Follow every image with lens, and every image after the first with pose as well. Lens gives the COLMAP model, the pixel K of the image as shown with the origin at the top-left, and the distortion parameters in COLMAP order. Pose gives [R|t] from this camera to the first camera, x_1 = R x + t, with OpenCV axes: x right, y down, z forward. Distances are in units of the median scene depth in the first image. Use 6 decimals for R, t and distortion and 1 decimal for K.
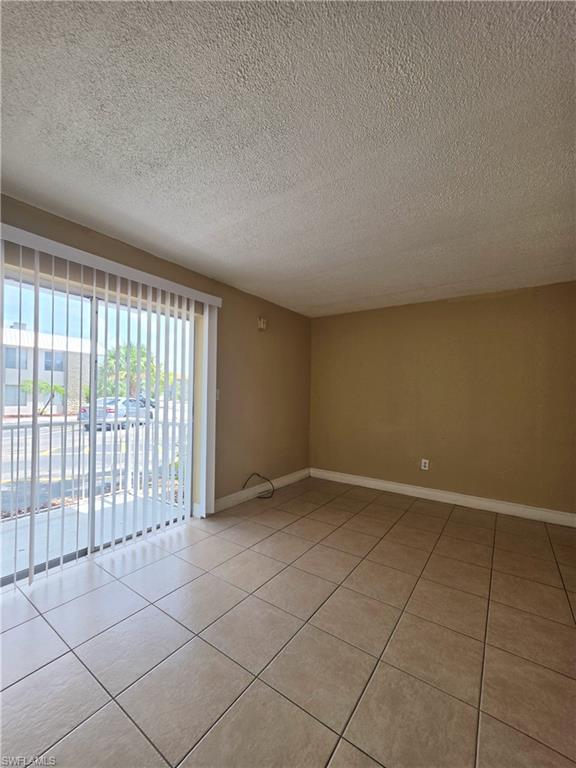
lens RADIAL K [[312.0, 0, 297.2], [0, 312.0, 393.1], [0, 0, 1]] dist [-0.001064, 0.000124]
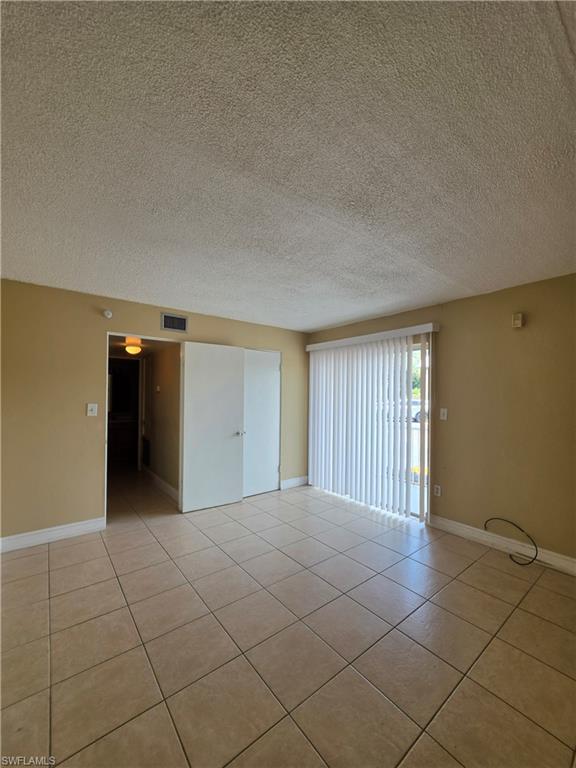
lens RADIAL K [[308.3, 0, 297.5], [0, 308.3, 393.8], [0, 0, 1]] dist [-0.001031, -0.000079]
pose [[-0.290115, -0.022490, -0.956728, 1.037921], [-0.010556, 0.999738, -0.020300, -0.044453], [0.956934, 0.004210, -0.290276, 1.019113]]
